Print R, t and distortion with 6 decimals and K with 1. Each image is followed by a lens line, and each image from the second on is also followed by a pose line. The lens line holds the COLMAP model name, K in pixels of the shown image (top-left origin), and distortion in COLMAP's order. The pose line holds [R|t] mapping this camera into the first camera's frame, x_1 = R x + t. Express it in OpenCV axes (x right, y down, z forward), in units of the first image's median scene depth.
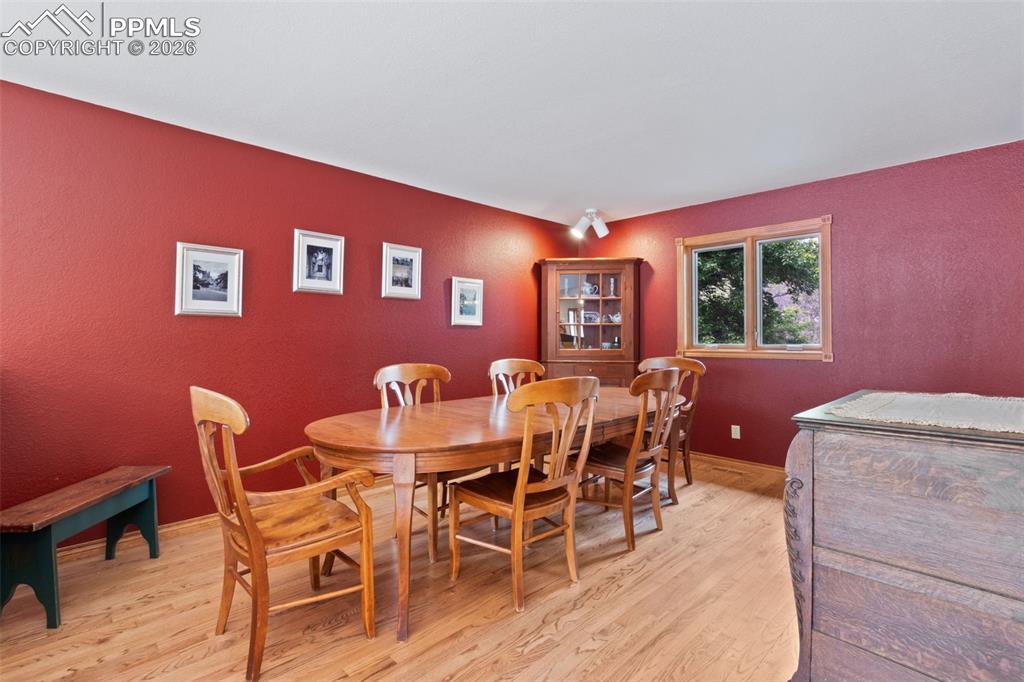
lens RADIAL K [[477.5, 0, 511.1], [0, 477.5, 335.3], [0, 0, 1]] dist [-0.005630, -0.000199]
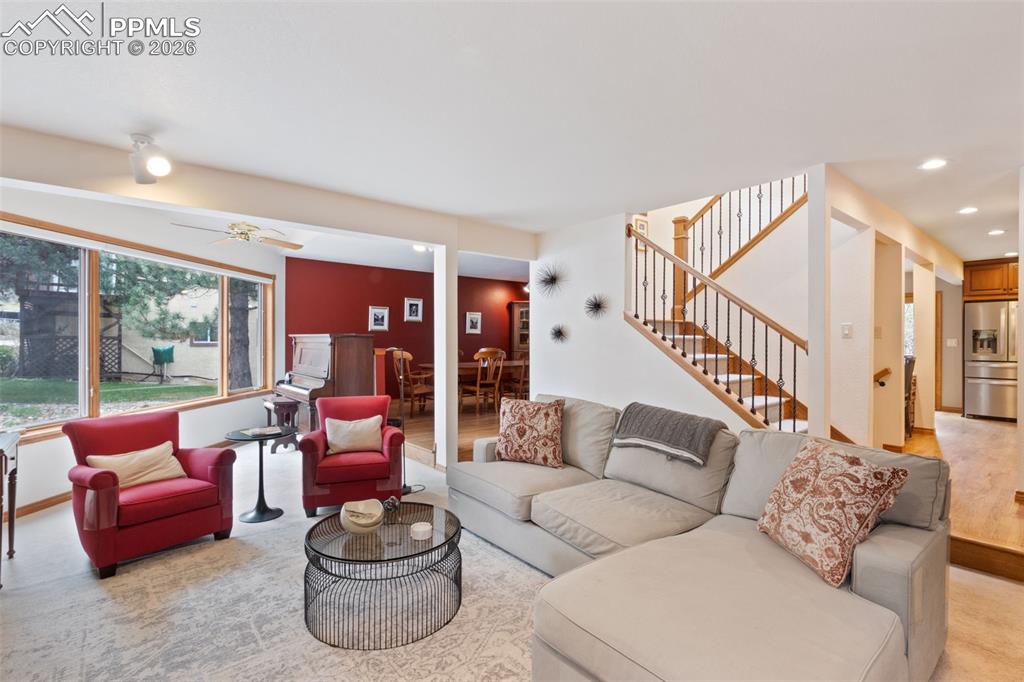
lens RADIAL K [[477.5, 0, 512.4], [0, 477.5, 340.8], [0, 0, 1]] dist [-0.005630, -0.000199]
pose [[0.996560, 0.005175, -0.082719, 0.353554], [-0.004102, 0.999905, 0.013138, -0.020992], [0.082779, -0.012754, 0.996486, -1.565801]]
